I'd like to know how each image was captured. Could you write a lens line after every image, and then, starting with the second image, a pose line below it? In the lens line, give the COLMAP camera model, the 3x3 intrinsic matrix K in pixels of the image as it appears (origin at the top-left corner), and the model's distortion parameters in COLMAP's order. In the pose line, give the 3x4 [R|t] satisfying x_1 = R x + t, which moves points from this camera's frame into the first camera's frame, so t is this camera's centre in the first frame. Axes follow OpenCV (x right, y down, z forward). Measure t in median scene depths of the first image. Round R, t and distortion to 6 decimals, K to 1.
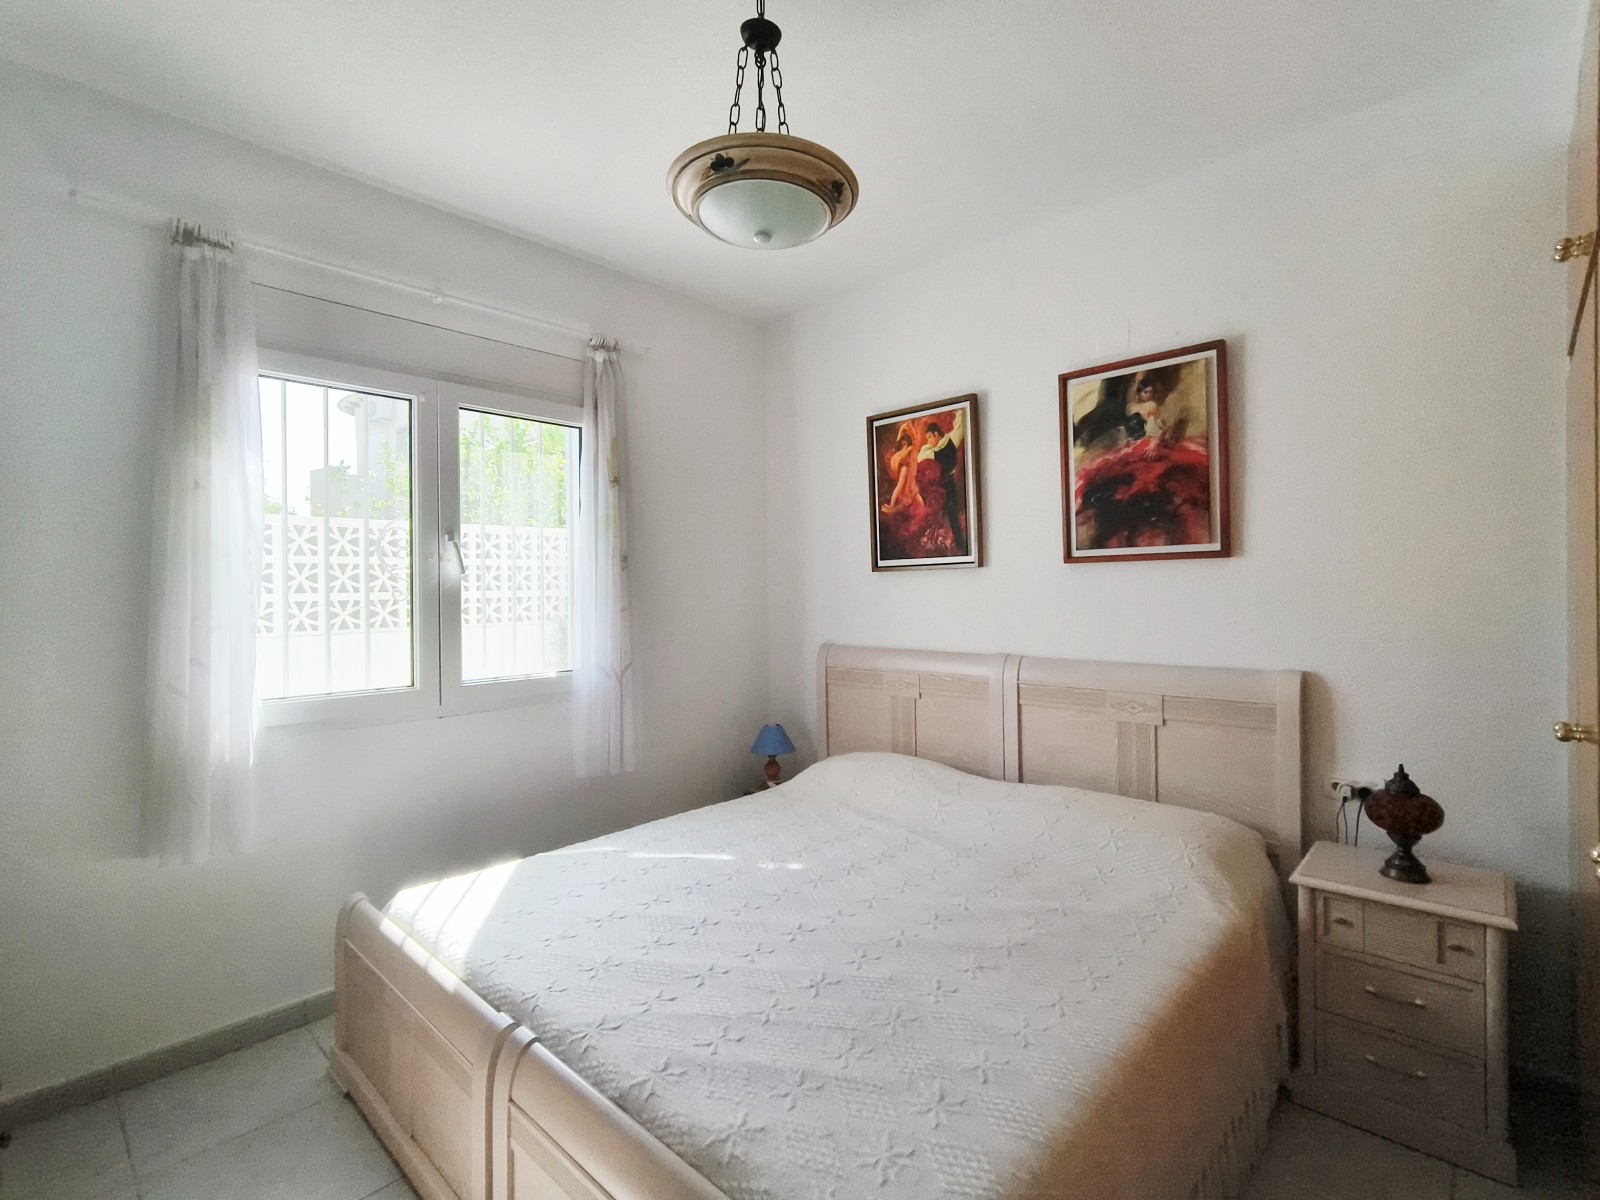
lens RADIAL K [[757.4, 0, 808.8], [0, 757.4, 591.6], [0, 0, 1]] dist [-0.004098, 0.000721]
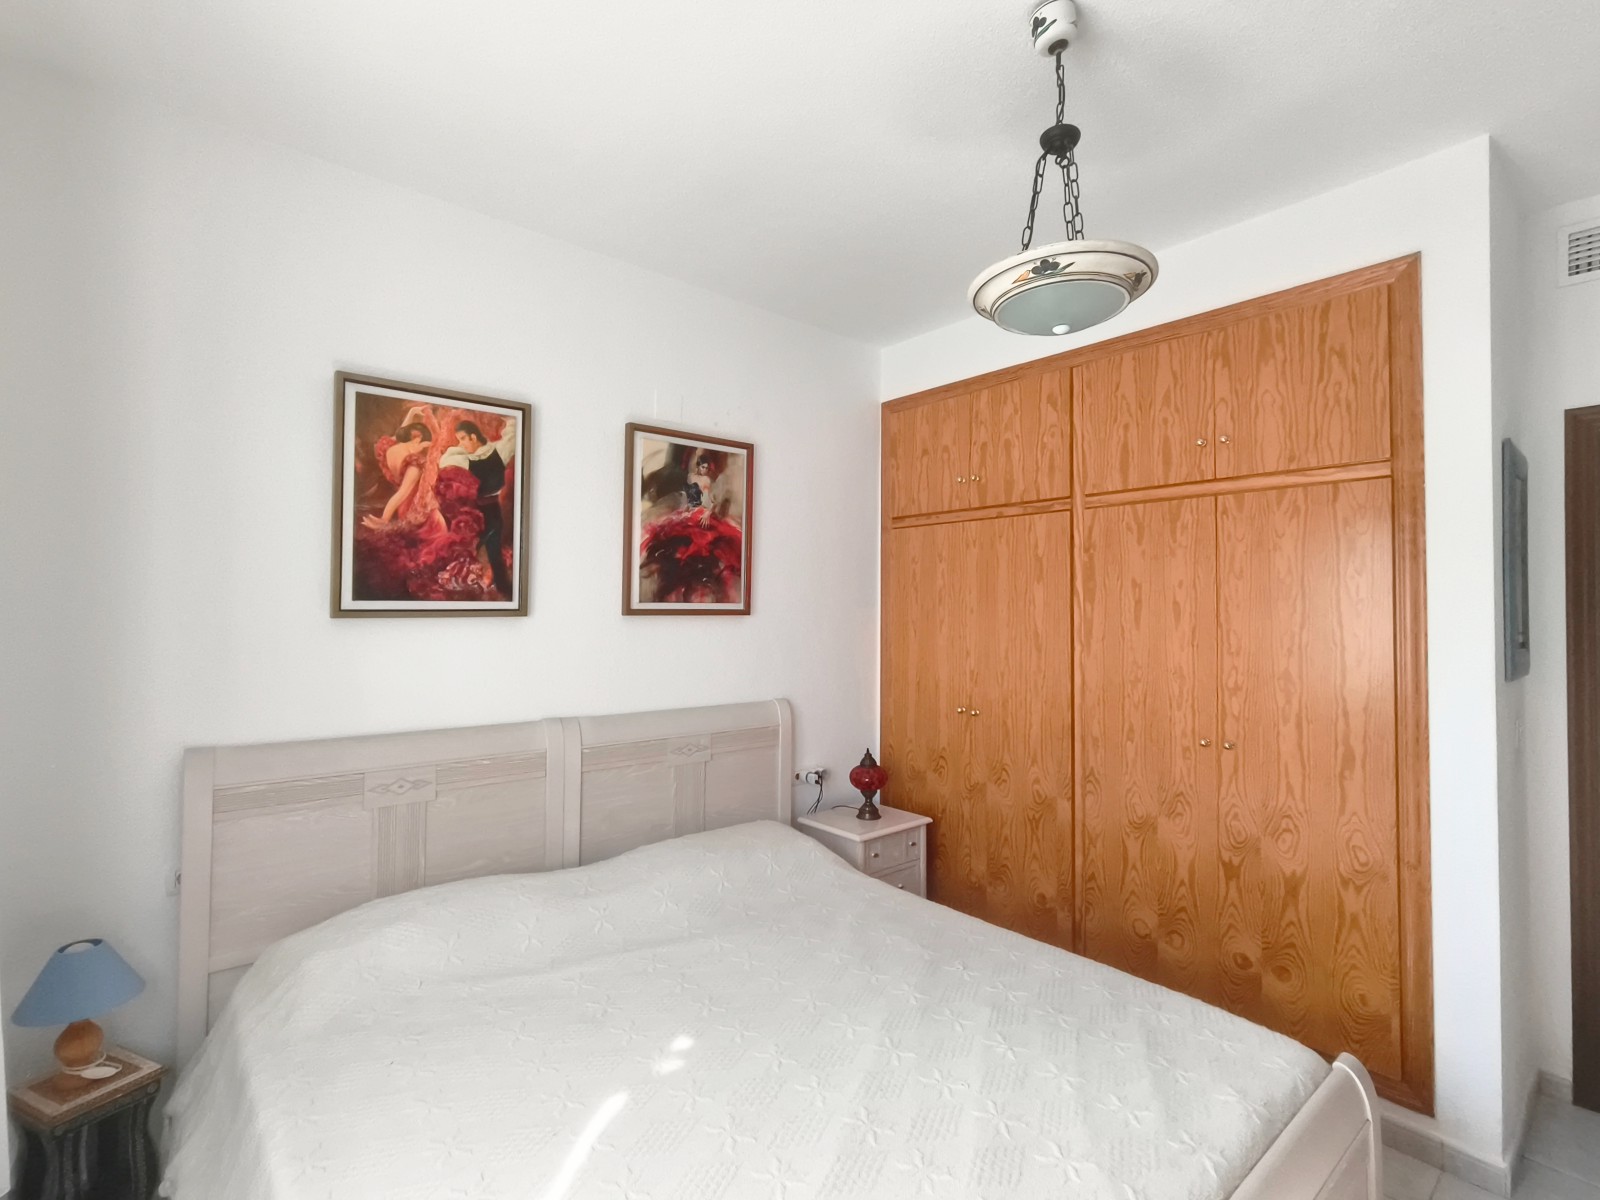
lens RADIAL K [[757.4, 0, 808.8], [0, 757.4, 591.6], [0, 0, 1]] dist [-0.004098, 0.000721]
pose [[0.106681, 0.039927, 0.993491, -0.607324], [-0.004653, 0.999203, -0.039657, -0.030596], [-0.994282, -0.000393, 0.106782, 0.665602]]
